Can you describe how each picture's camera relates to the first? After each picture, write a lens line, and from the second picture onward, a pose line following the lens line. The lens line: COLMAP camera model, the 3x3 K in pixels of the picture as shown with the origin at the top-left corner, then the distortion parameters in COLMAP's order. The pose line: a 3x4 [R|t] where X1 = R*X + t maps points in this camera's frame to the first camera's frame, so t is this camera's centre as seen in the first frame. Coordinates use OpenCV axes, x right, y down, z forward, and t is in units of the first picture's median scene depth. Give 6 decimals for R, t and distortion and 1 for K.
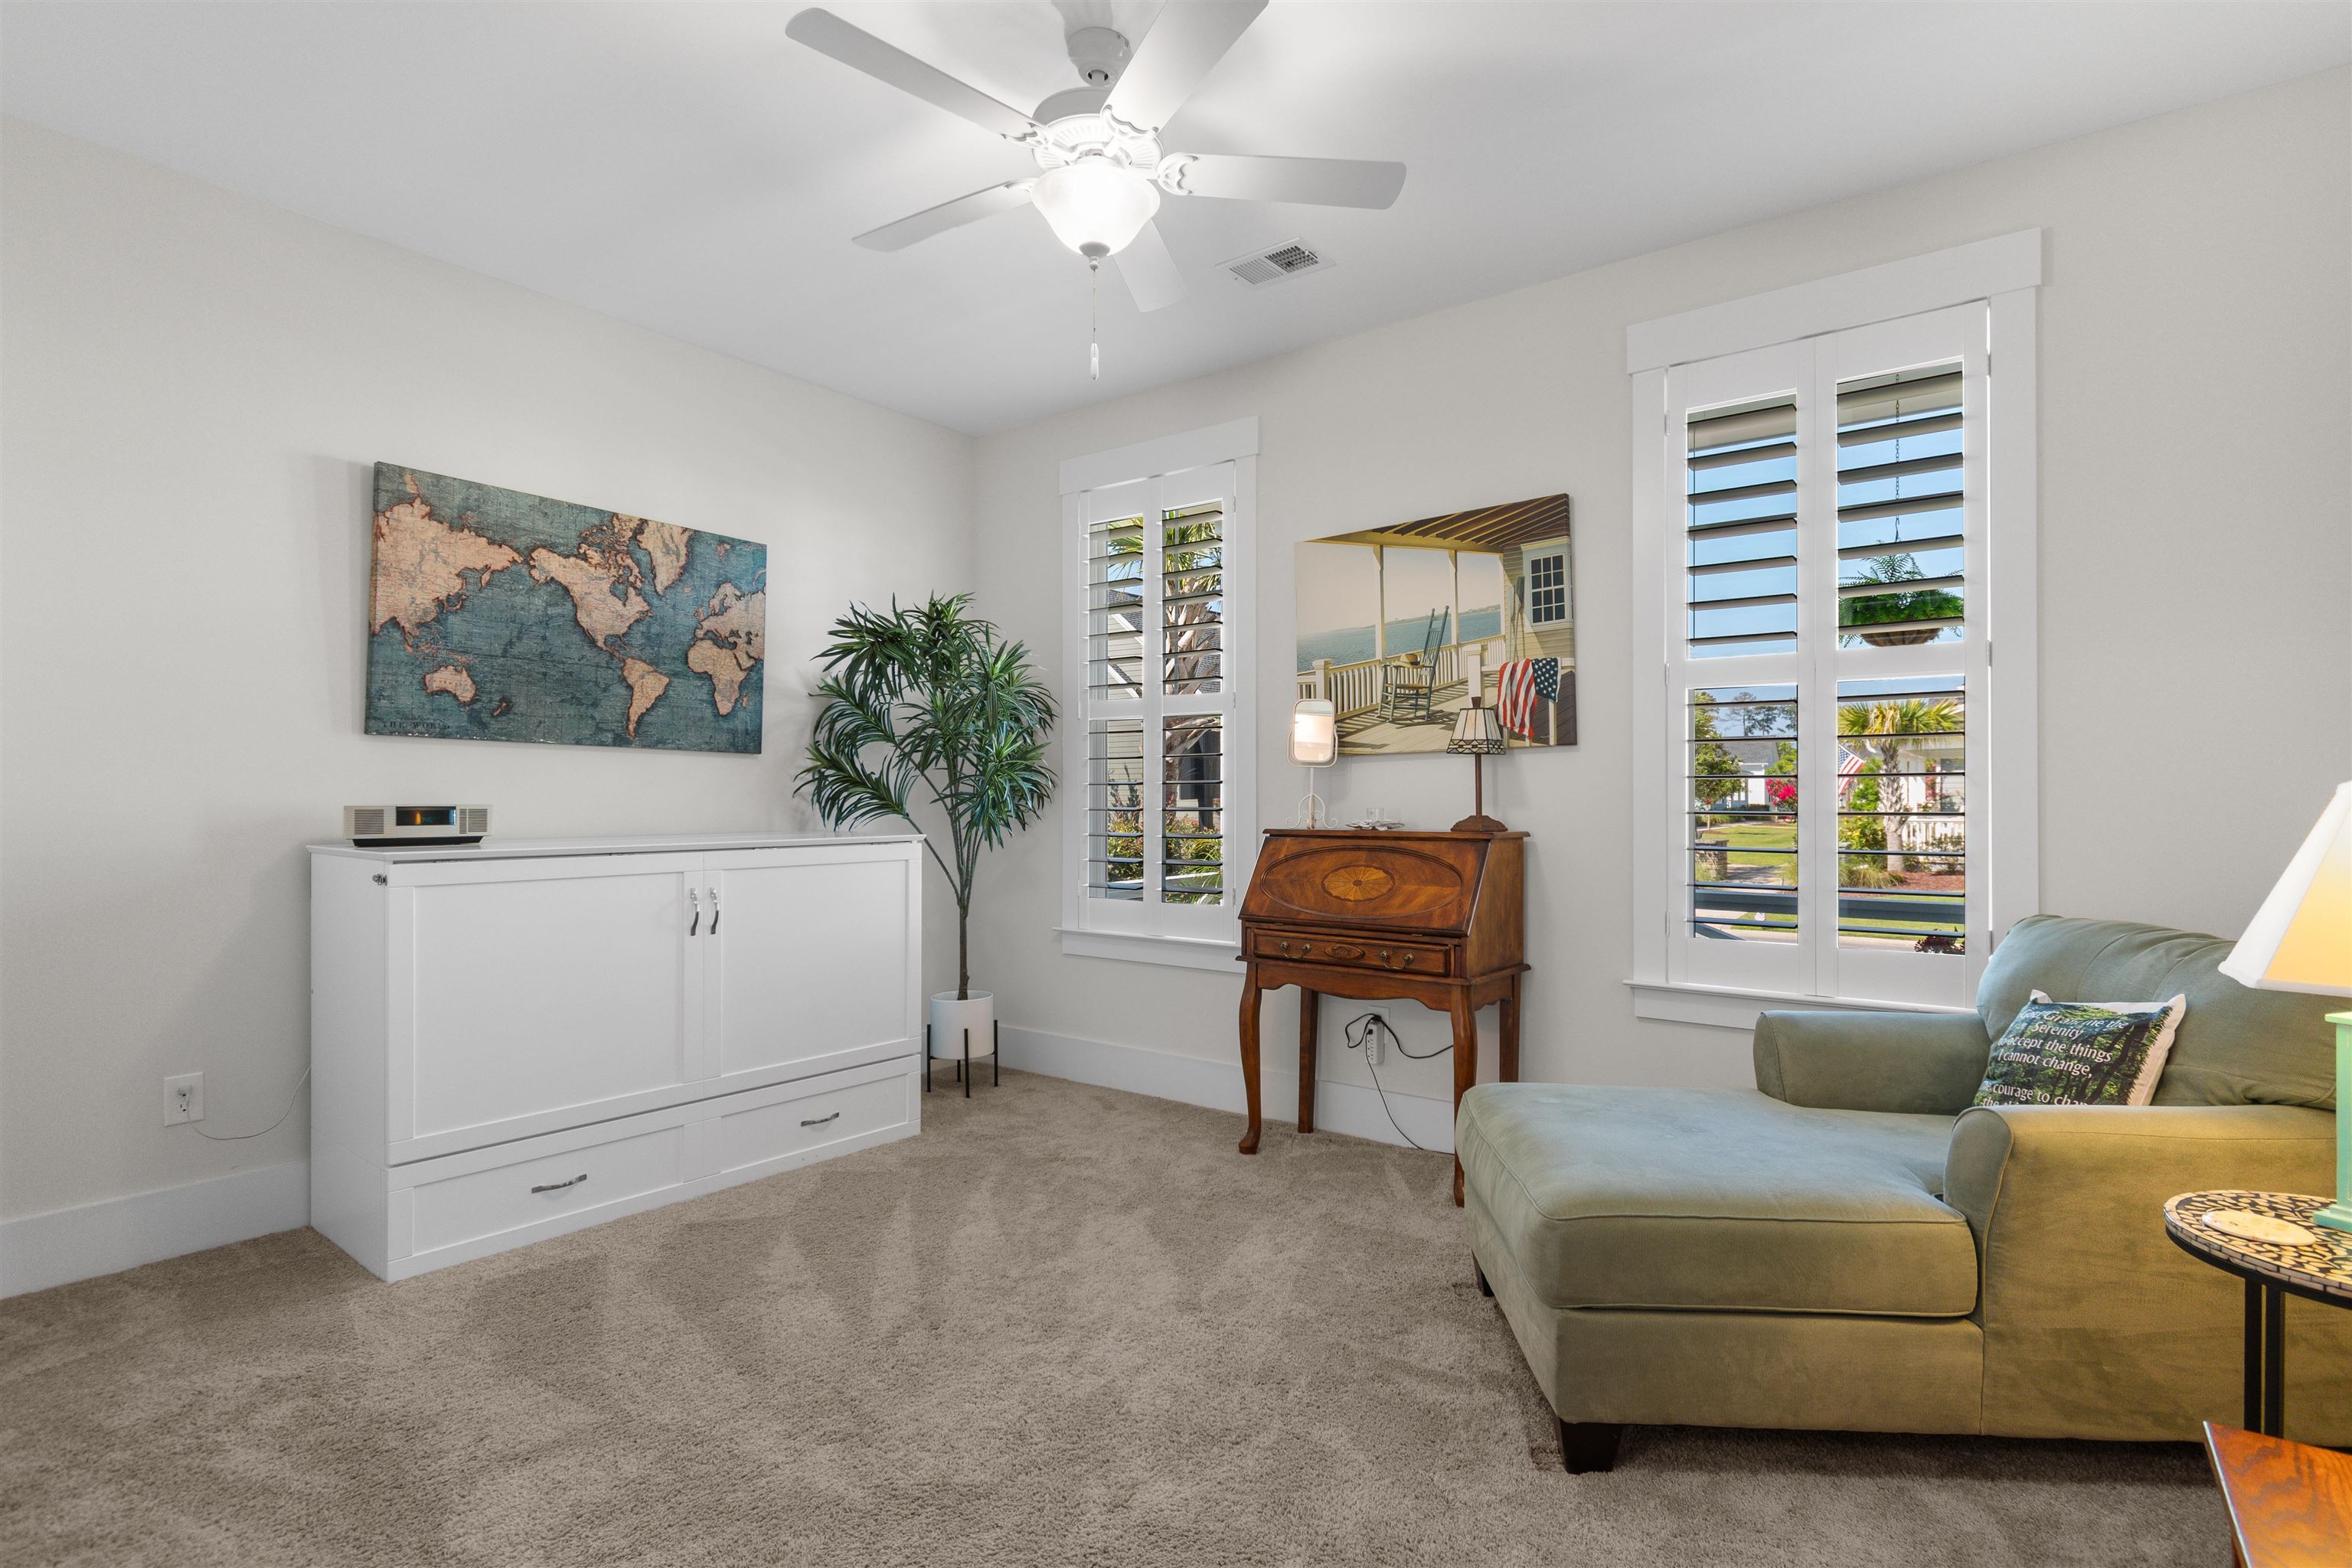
lens RADIAL K [[1168.2, 0, 1184.6], [0, 1168.2, 792.2], [0, 0, 1]] dist [0.004620, 0.001247]
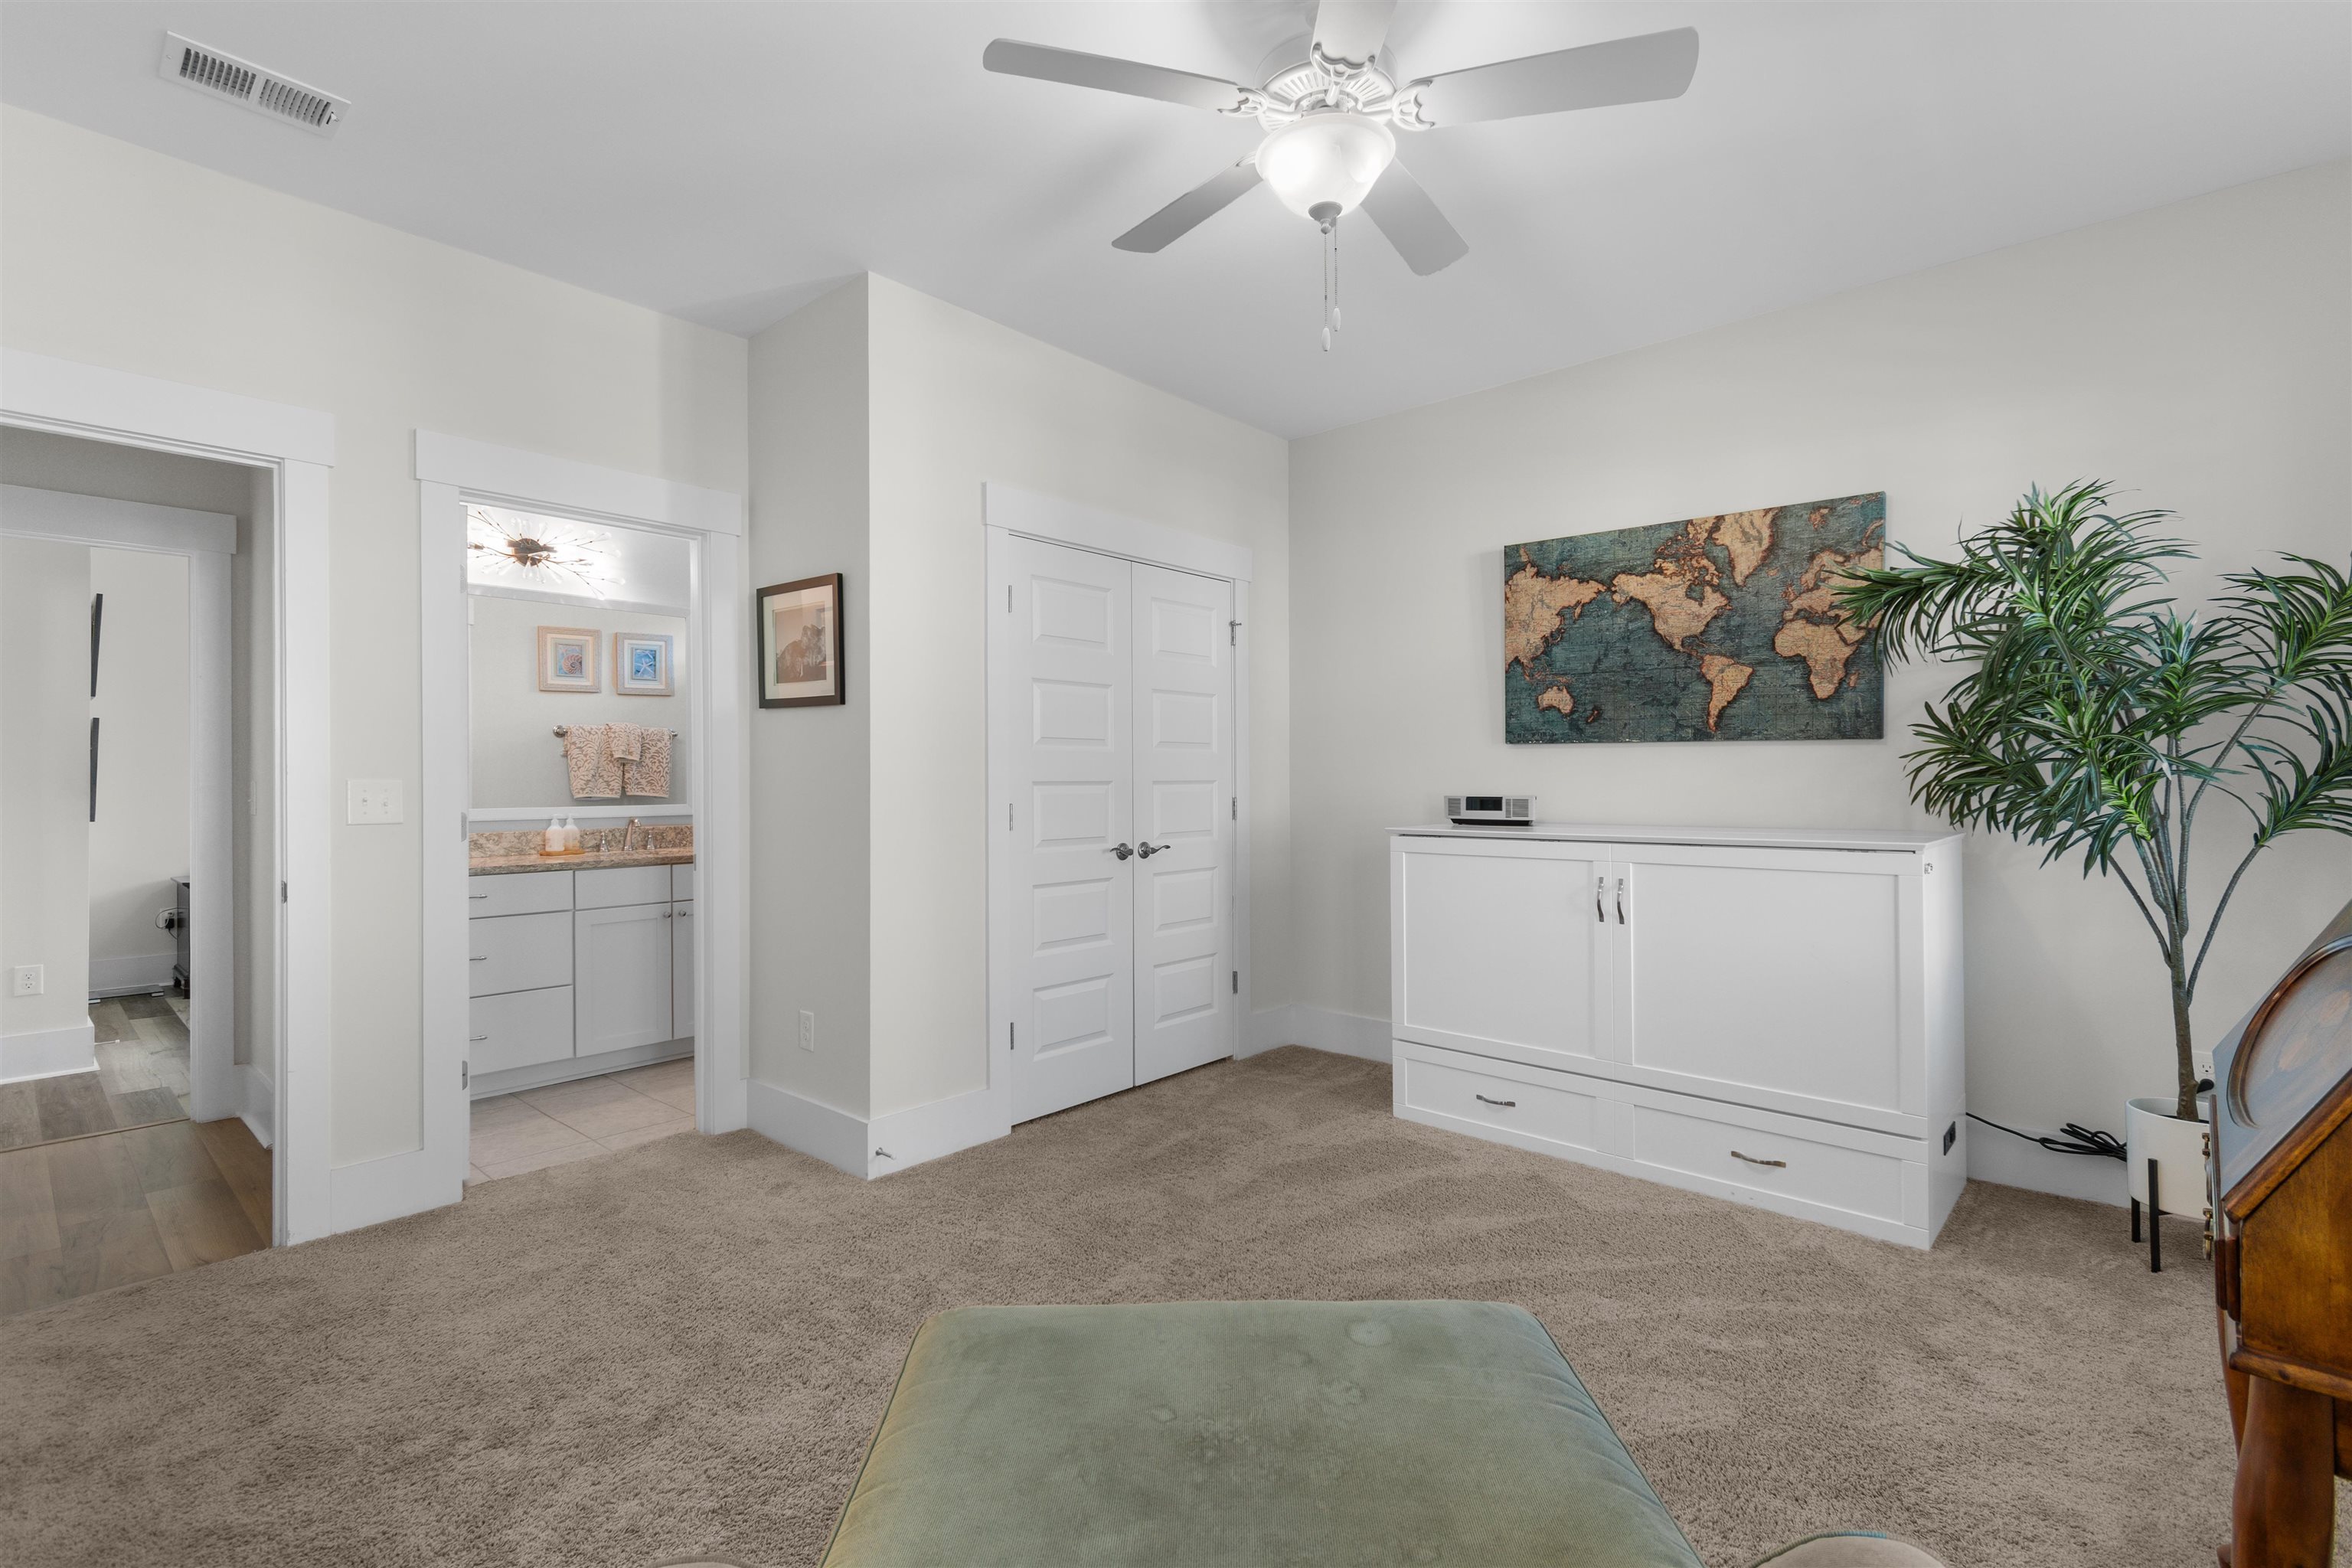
lens RADIAL K [[1058.4, 0, 1186.9], [0, 1058.4, 777.2], [0, 0, 1]] dist [0.009342, -0.000671]
pose [[-0.083106, -0.007203, -0.996515, 0.523405], [0.007031, 0.999945, -0.007814, -0.002559], [0.996516, -0.007655, -0.083051, 0.651884]]
